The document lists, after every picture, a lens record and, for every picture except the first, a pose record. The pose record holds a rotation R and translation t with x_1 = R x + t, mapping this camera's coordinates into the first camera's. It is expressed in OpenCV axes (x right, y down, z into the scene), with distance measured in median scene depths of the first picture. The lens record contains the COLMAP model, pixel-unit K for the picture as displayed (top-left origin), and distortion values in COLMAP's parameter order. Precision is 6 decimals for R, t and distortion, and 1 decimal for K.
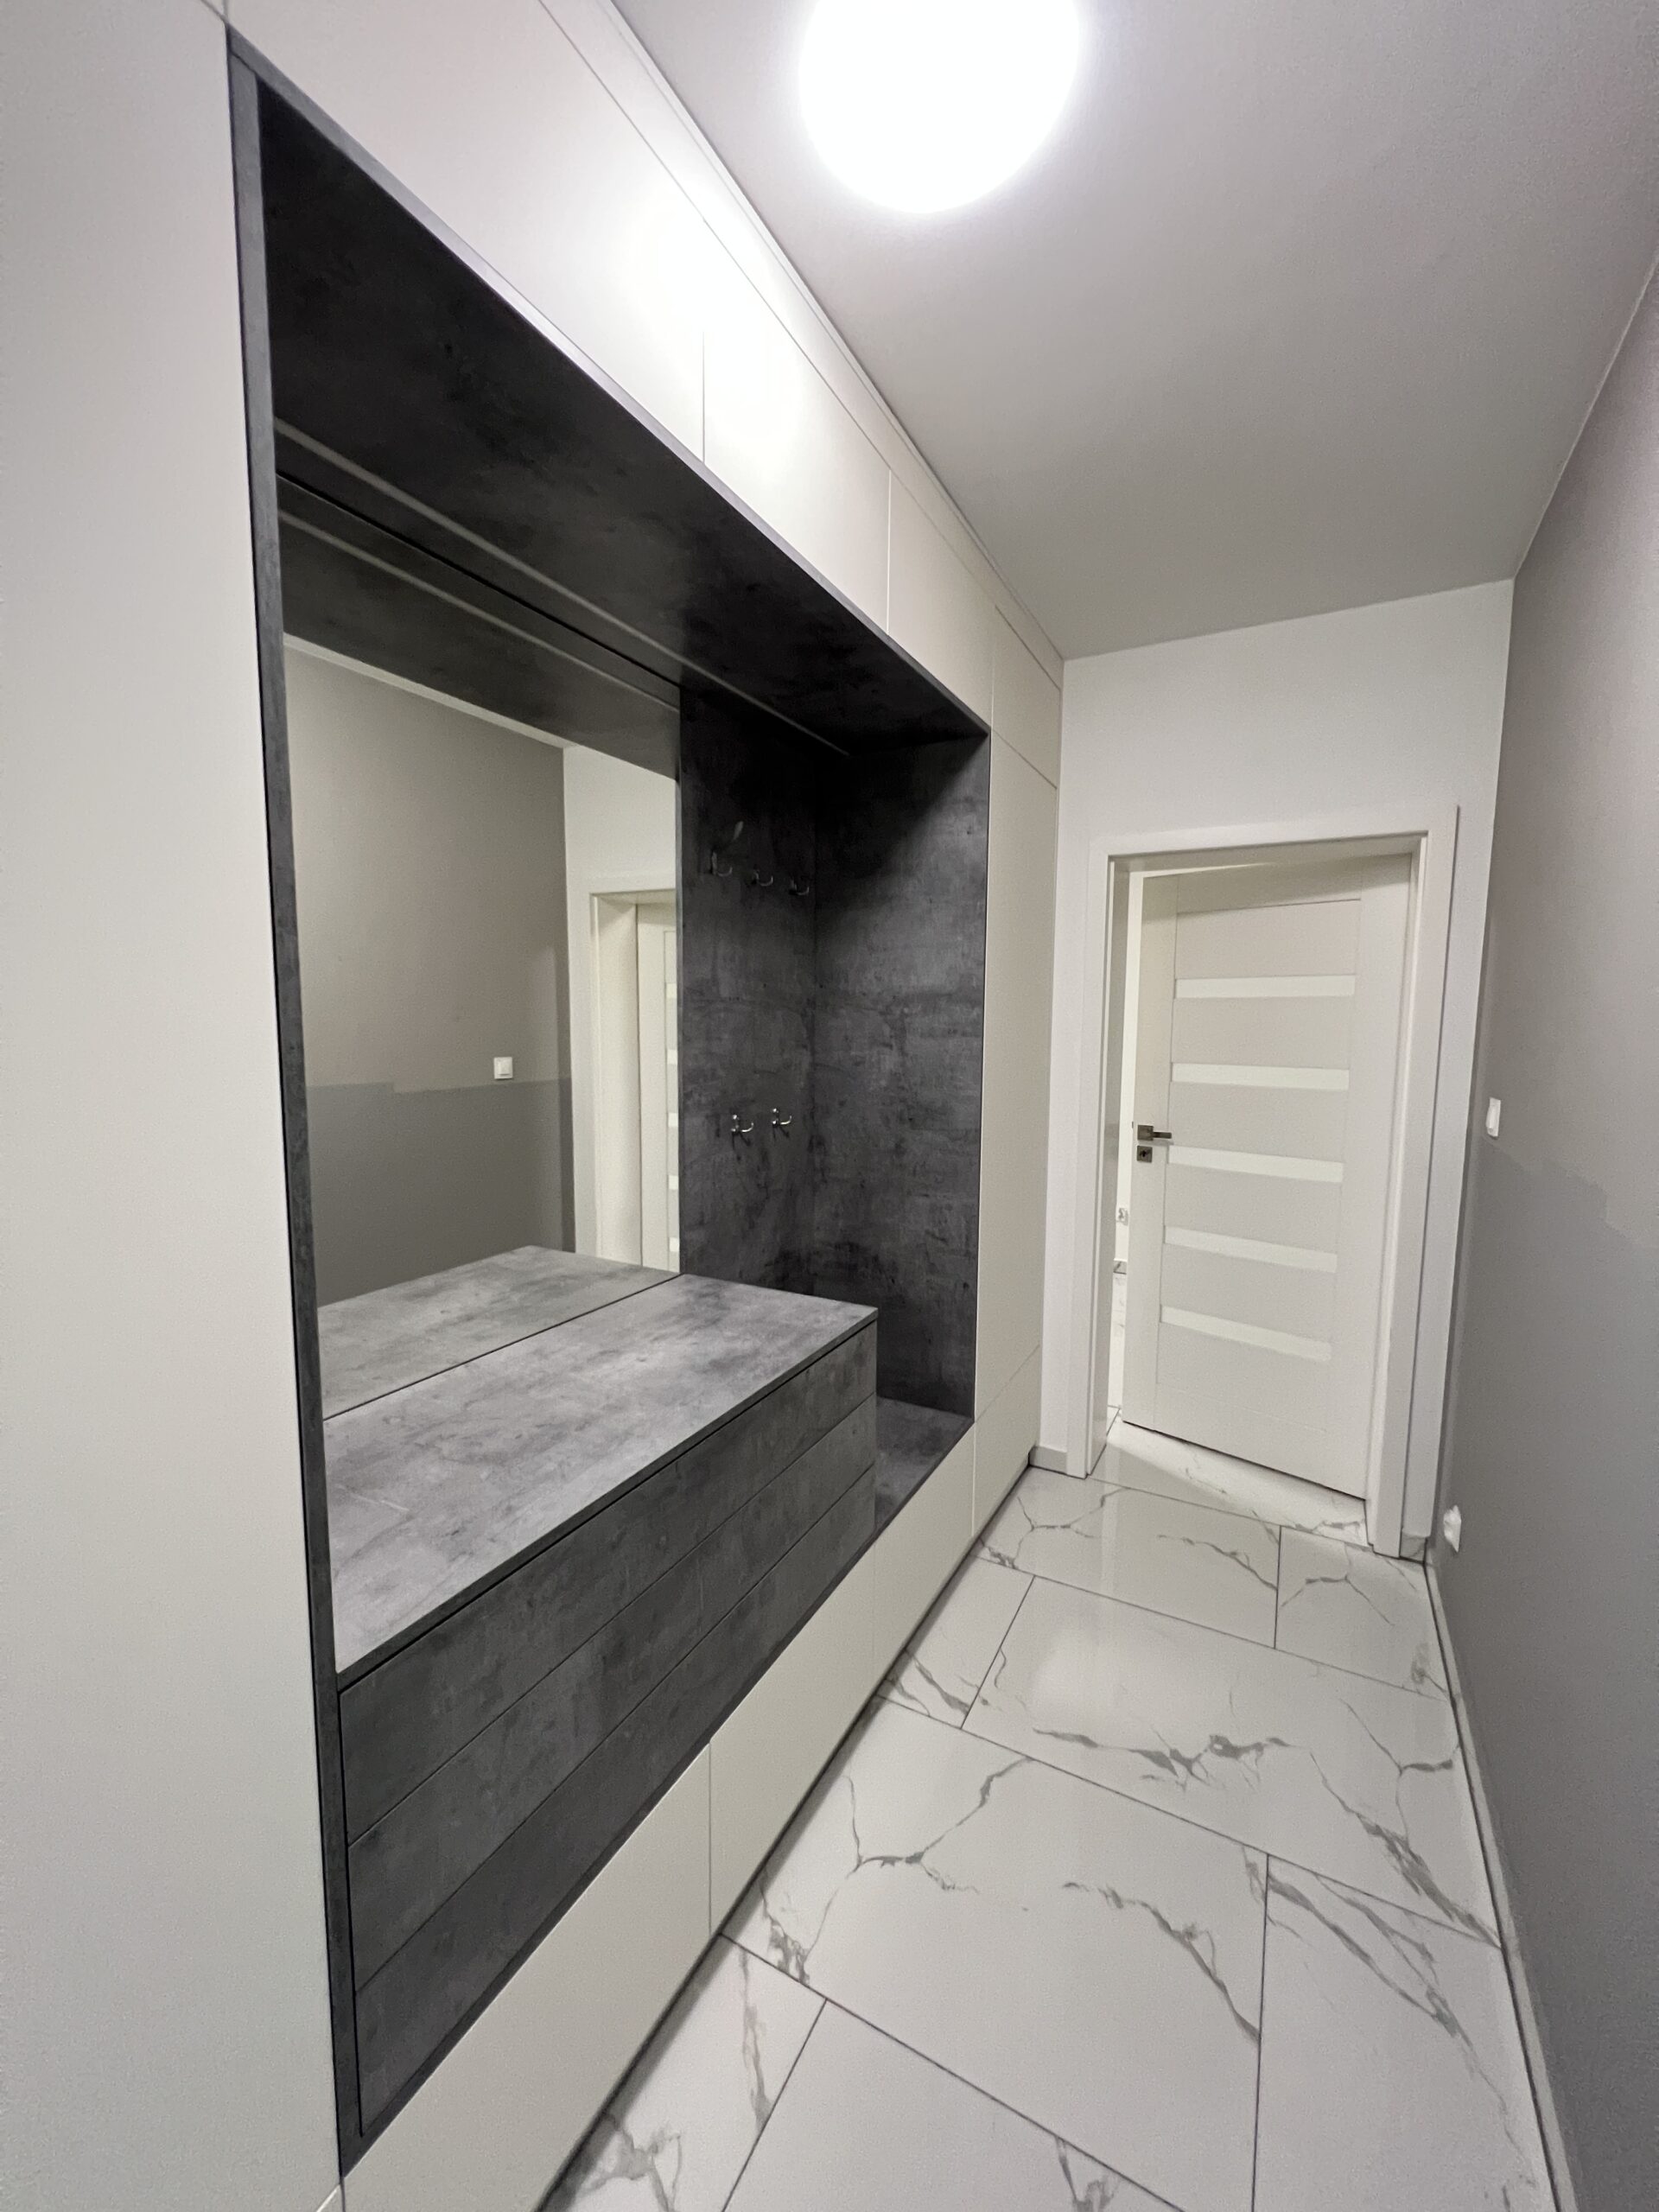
lens RADIAL K [[882.3, 0, 822.9], [0, 882.3, 1104.5], [0, 0, 1]] dist [-0.001393, 0.000555]
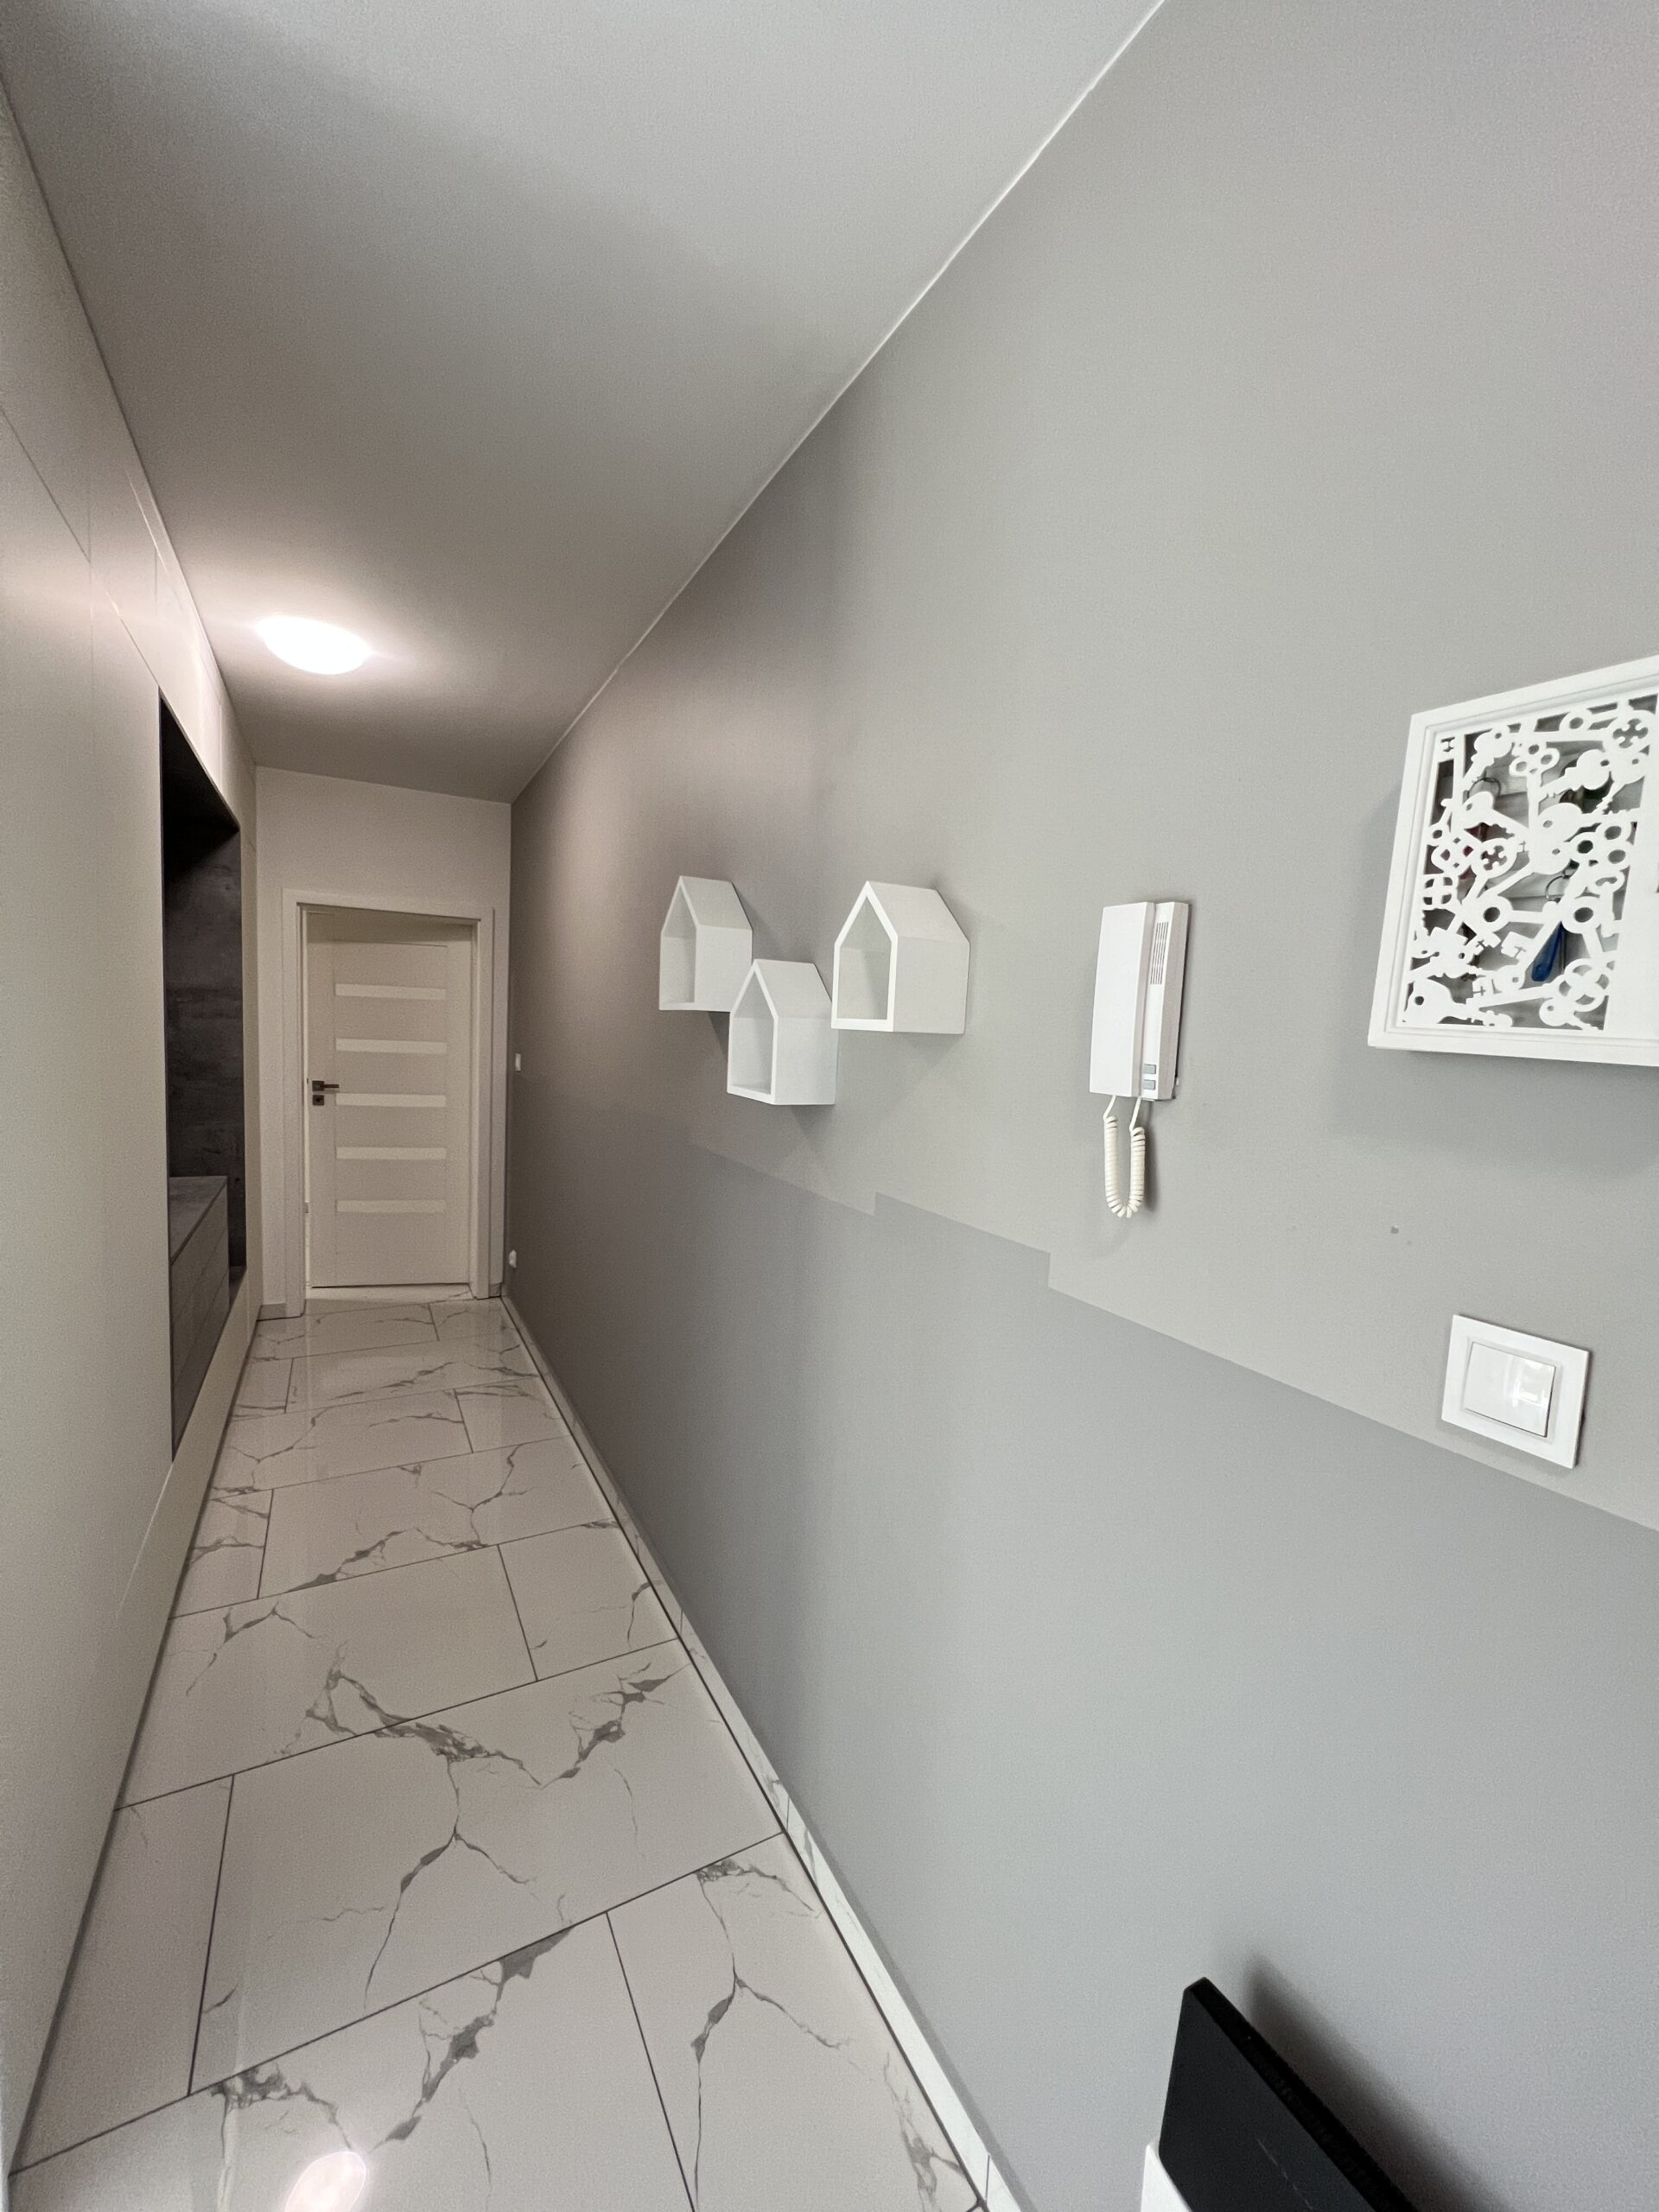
lens RADIAL K [[882.3, 0, 827.3], [0, 882.3, 1109.2], [0, 0, 1]] dist [-0.001393, 0.000555]
pose [[0.542266, -0.061229, 0.837973, -0.645911], [0.041911, 0.998071, 0.045805, 0.062227], [-0.839161, 0.010282, 0.543786, -0.810197]]
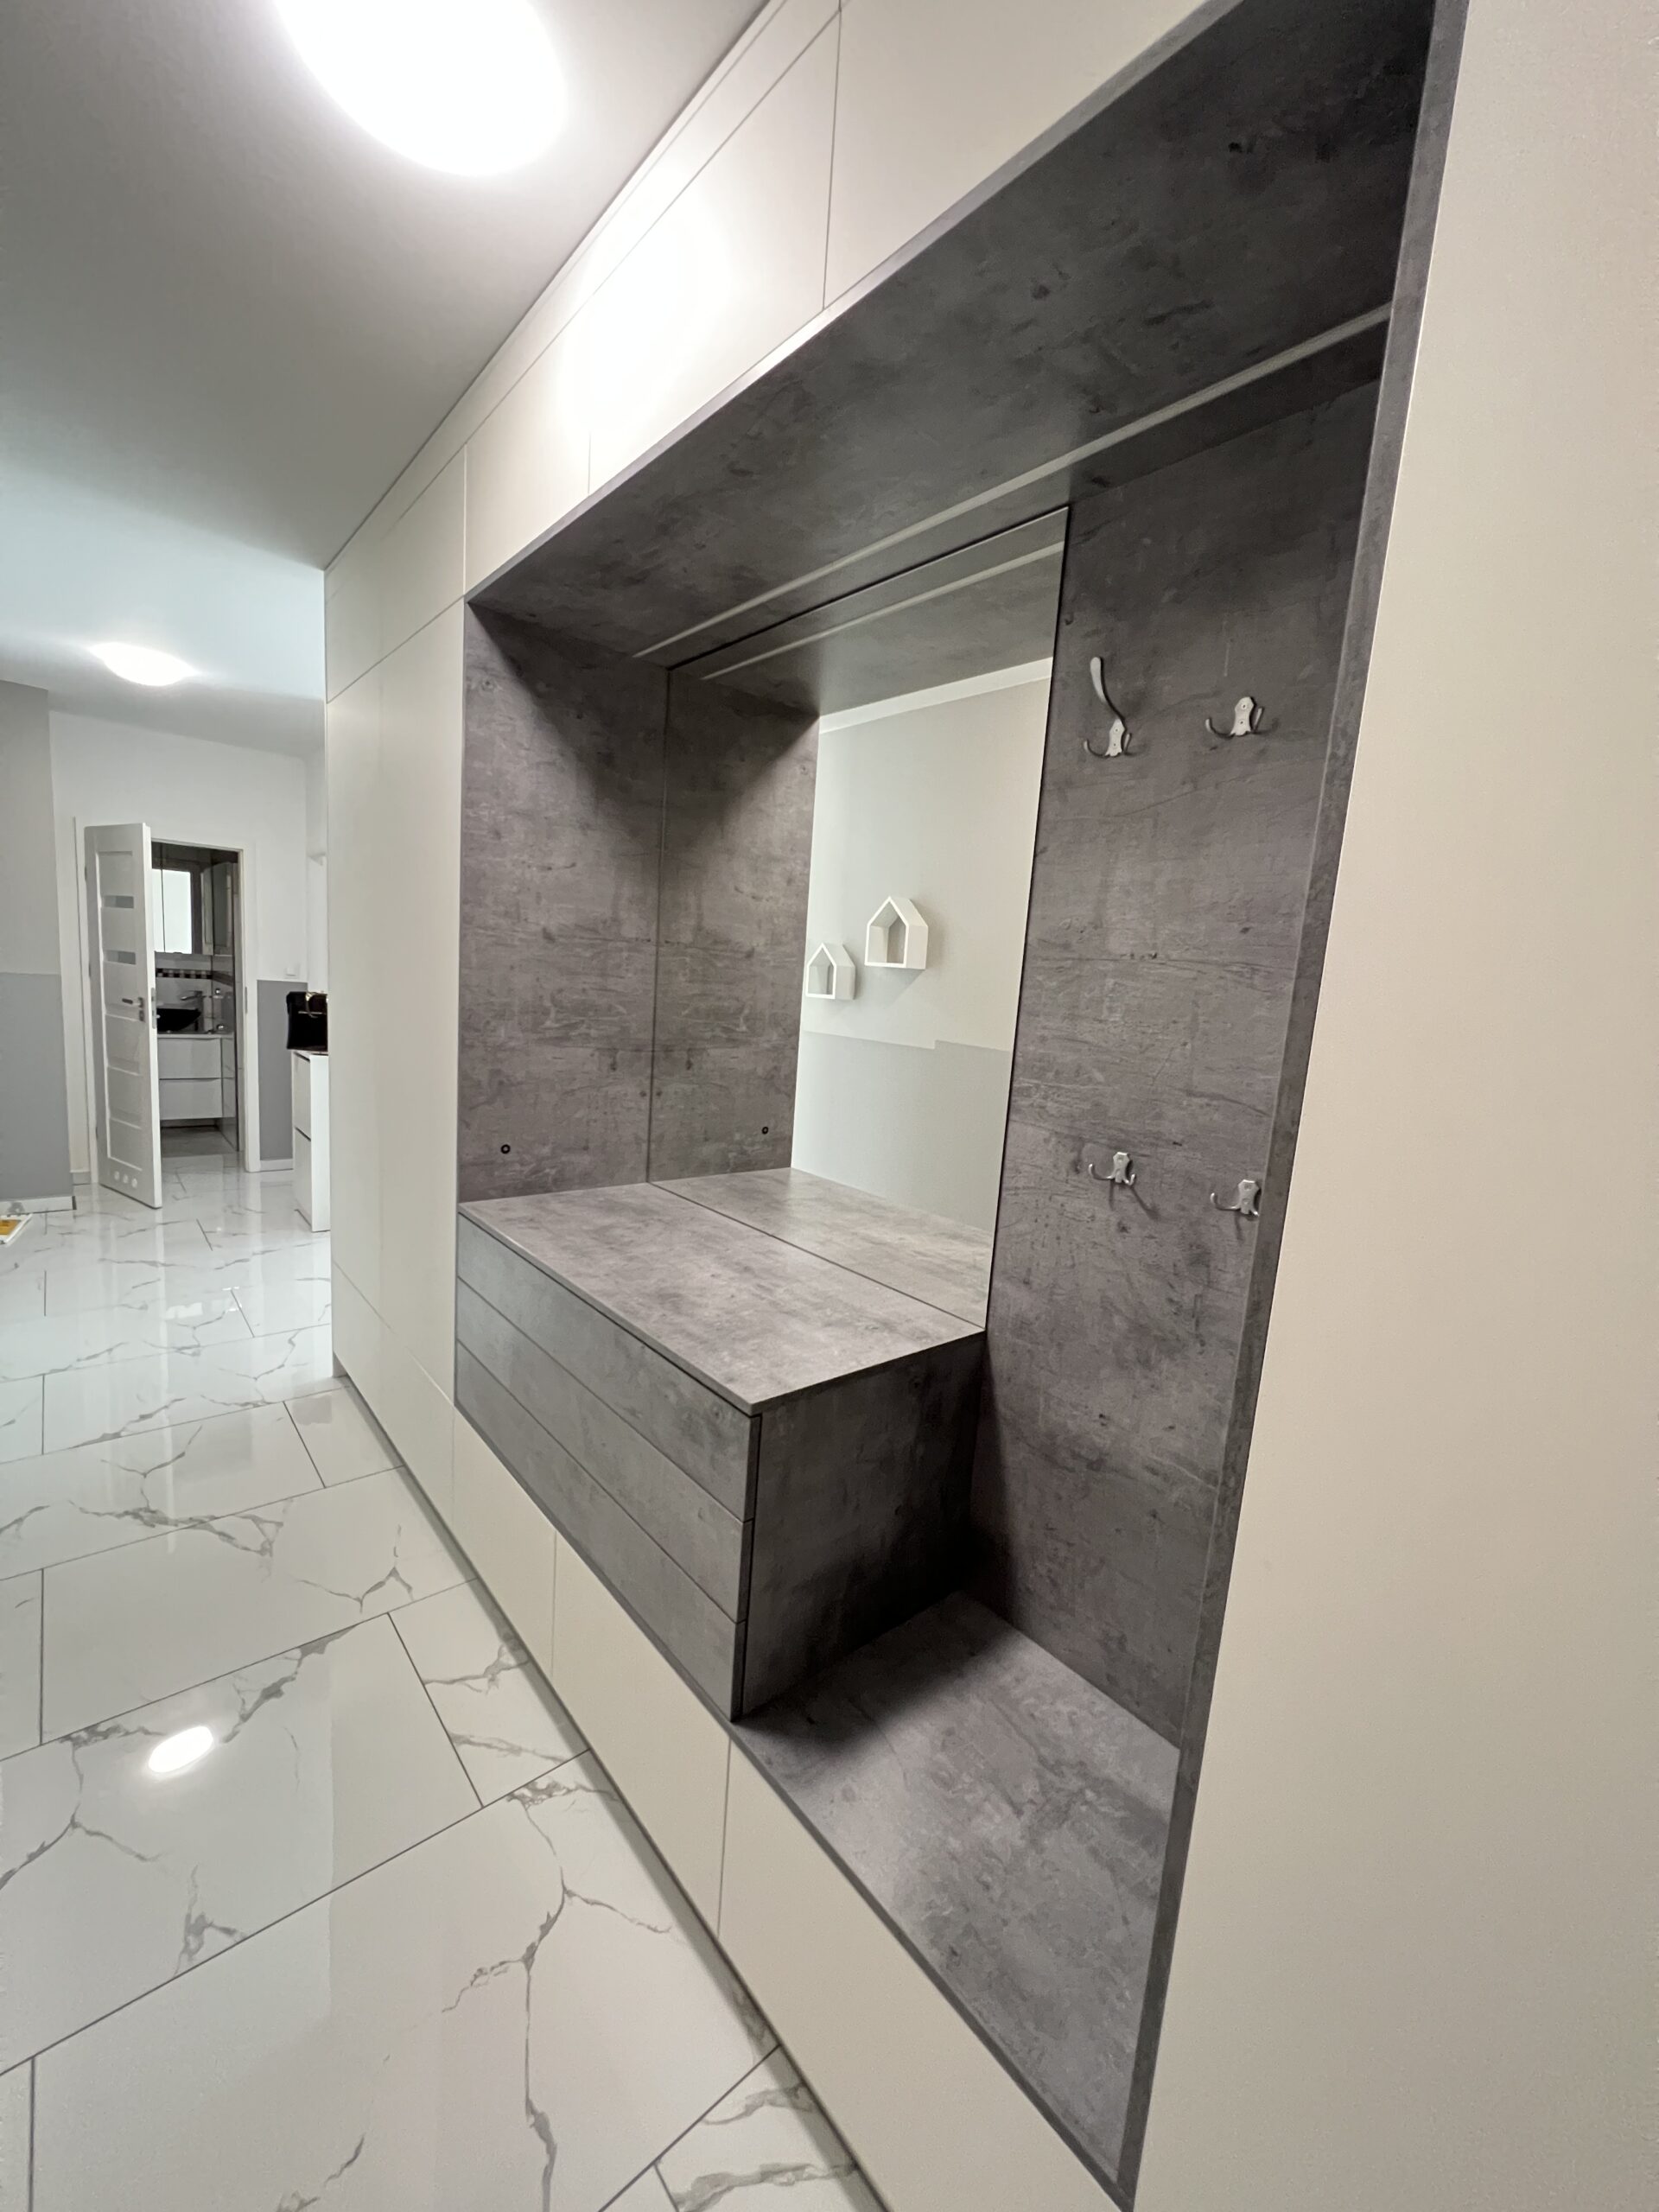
lens RADIAL K [[882.3, 0, 827.1], [0, 882.3, 1105.2], [0, 0, 1]] dist [-0.001393, 0.000555]
pose [[-0.349897, 0.098874, -0.931556, 0.551731], [-0.166797, 0.971949, 0.165811, -0.089512], [0.921819, 0.213398, -0.323591, 1.063951]]
